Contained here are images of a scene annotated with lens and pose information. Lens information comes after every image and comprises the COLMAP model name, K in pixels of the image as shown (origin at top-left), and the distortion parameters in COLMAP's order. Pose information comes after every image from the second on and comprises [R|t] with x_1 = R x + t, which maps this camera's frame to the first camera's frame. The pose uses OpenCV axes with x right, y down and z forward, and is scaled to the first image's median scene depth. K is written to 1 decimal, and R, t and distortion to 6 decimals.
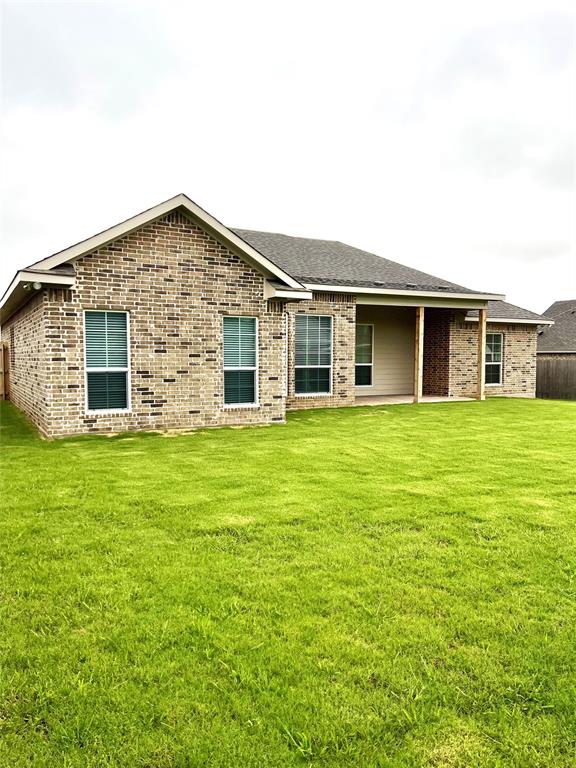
lens RADIAL K [[581.5, 0, 289.1], [0, 581.5, 385.8], [0, 0, 1]] dist [0.041009, -0.025099]
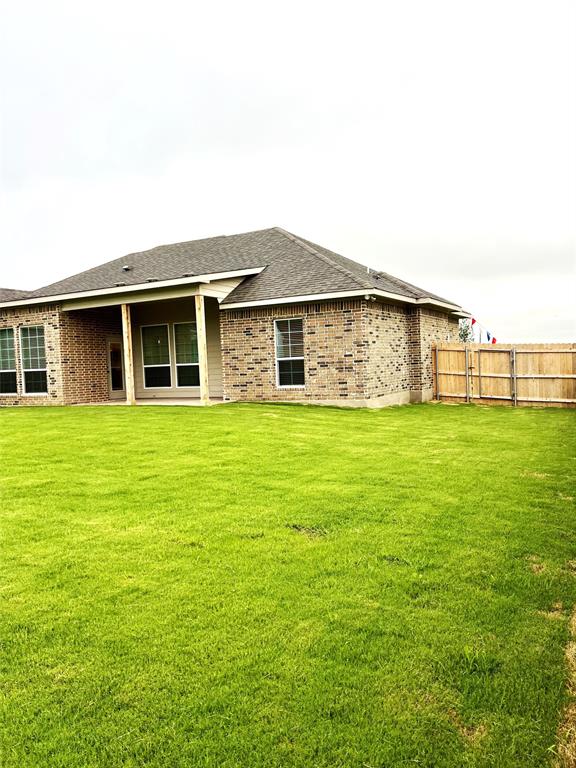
lens RADIAL K [[581.5, 0, 292.5], [0, 581.5, 382.7], [0, 0, 1]] dist [0.041009, -0.025099]
pose [[0.547984, 0.007106, -0.836459, 1.031638], [-0.001205, 0.999970, 0.007706, -0.013752], [0.836488, -0.003215, 0.547976, 0.626232]]
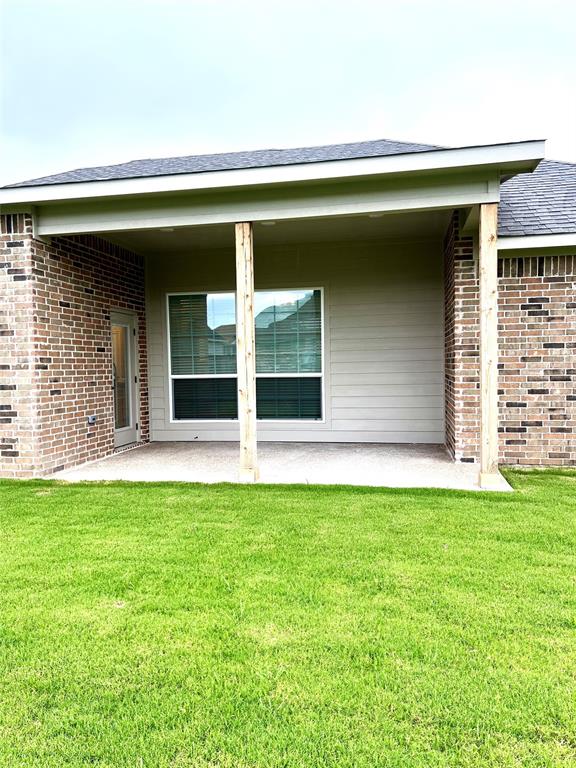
lens RADIAL K [[581.5, 0, 284.6], [0, 581.5, 386.1], [0, 0, 1]] dist [0.041009, -0.025099]
pose [[0.769806, 0.015713, -0.638084, 0.426972], [-0.015401, 0.999863, 0.006041, -0.030431], [0.638092, 0.005177, 0.769943, 0.647781]]
